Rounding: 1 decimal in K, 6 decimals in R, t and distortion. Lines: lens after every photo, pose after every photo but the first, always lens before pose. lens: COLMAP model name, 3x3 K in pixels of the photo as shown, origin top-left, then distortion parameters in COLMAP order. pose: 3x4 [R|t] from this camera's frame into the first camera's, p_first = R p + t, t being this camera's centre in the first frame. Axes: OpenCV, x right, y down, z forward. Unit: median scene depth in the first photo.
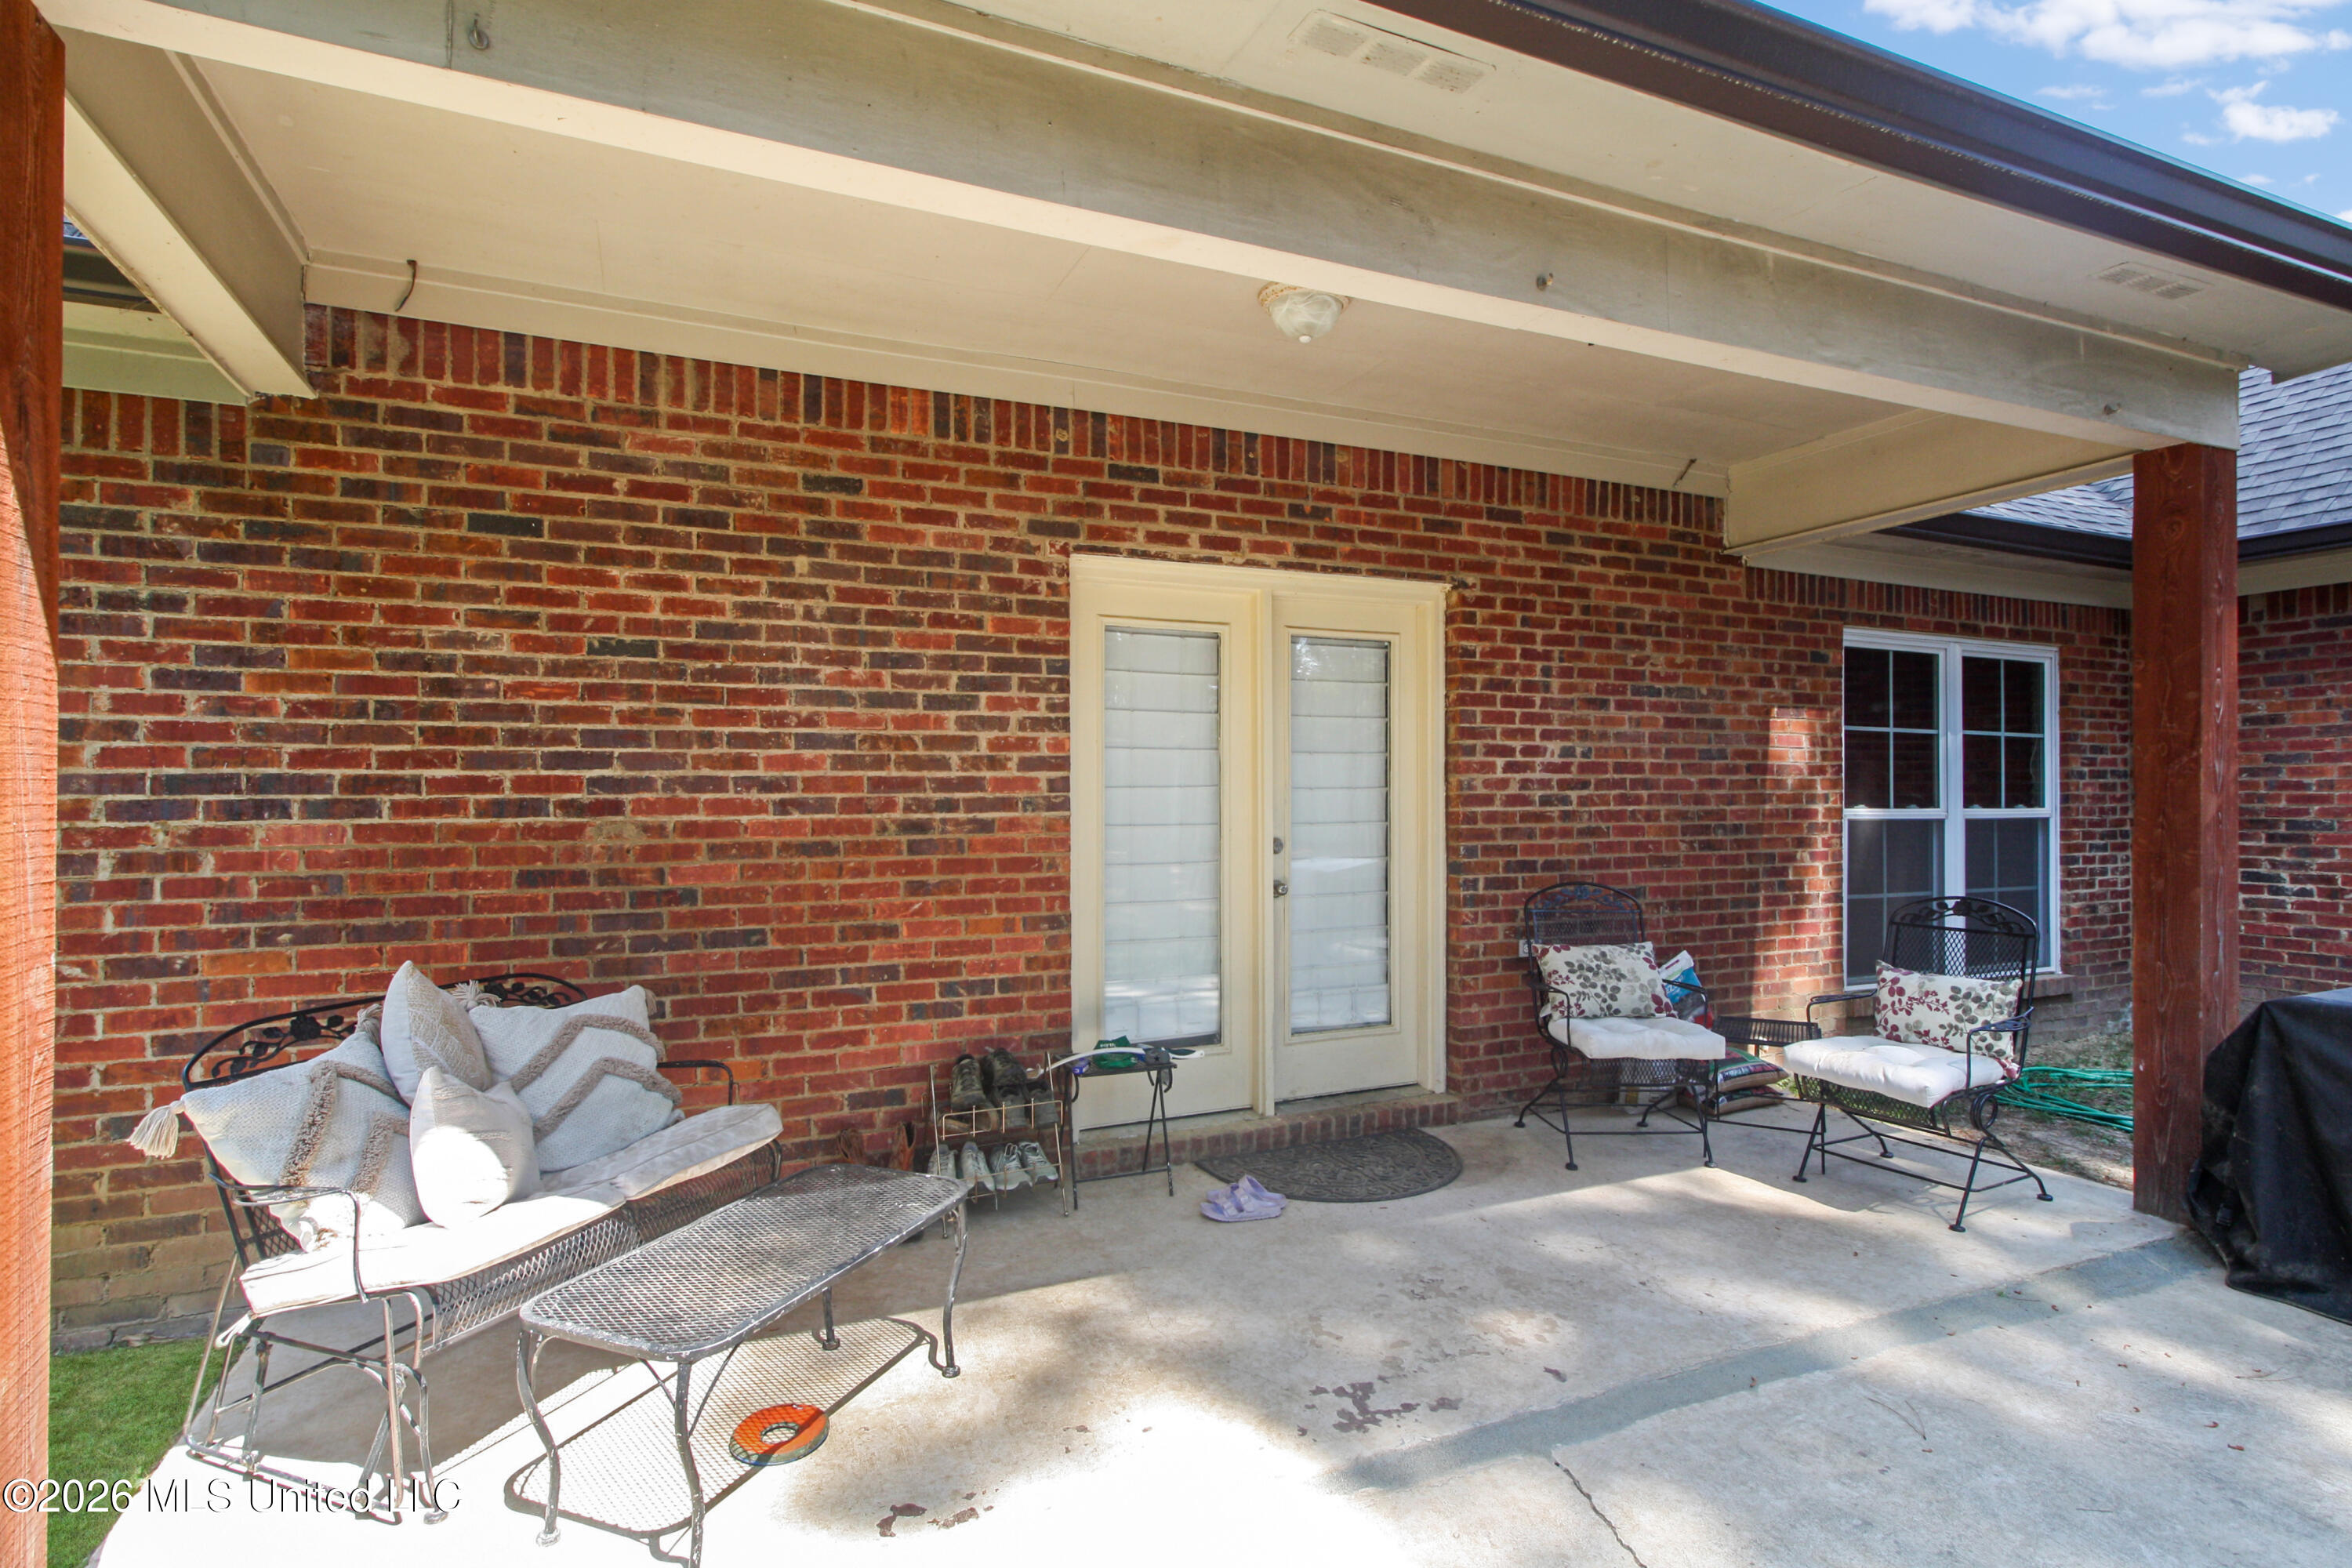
lens RADIAL K [[1184.9, 0, 1163.9], [0, 1184.9, 778.1], [0, 0, 1]] dist [-0.001185, 0.000222]
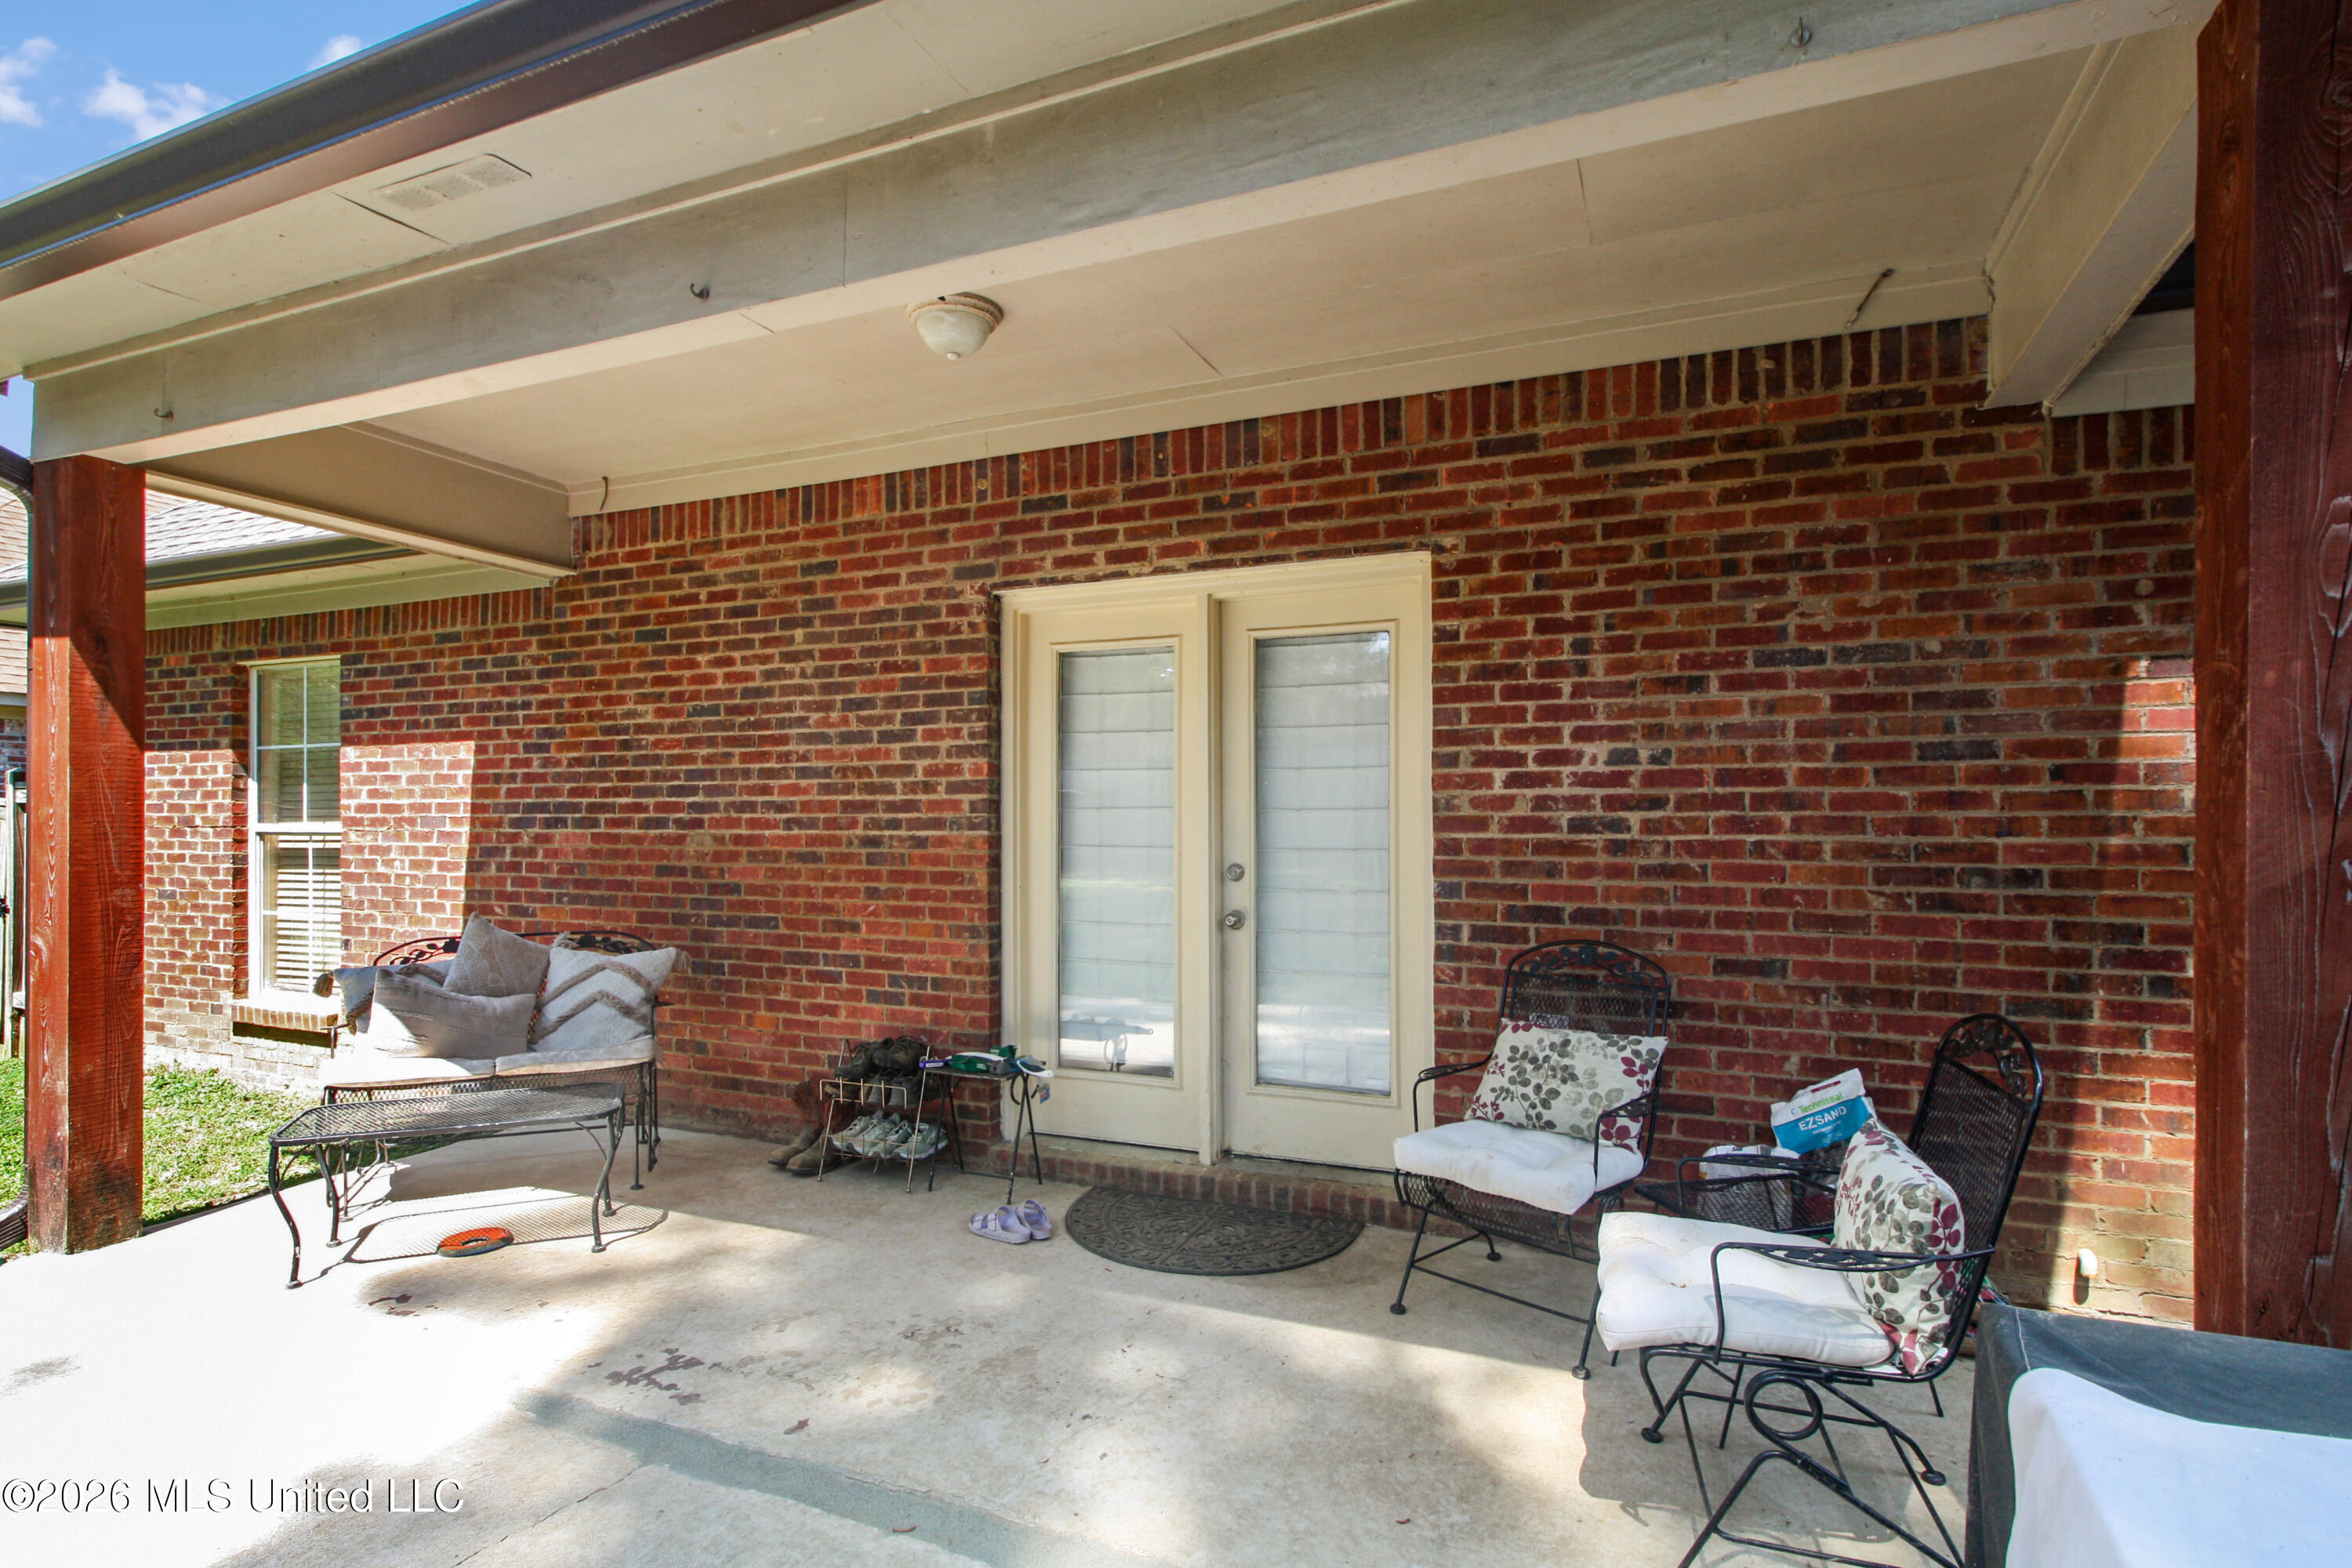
lens RADIAL K [[1184.9, 0, 1162.8], [0, 1184.9, 805.2], [0, 0, 1]] dist [-0.001185, 0.000222]
pose [[0.668915, -0.005775, -0.743317, 0.855746], [0.006024, 0.999979, -0.002348, 0.008452], [0.743315, -0.002907, 0.668936, 0.408078]]
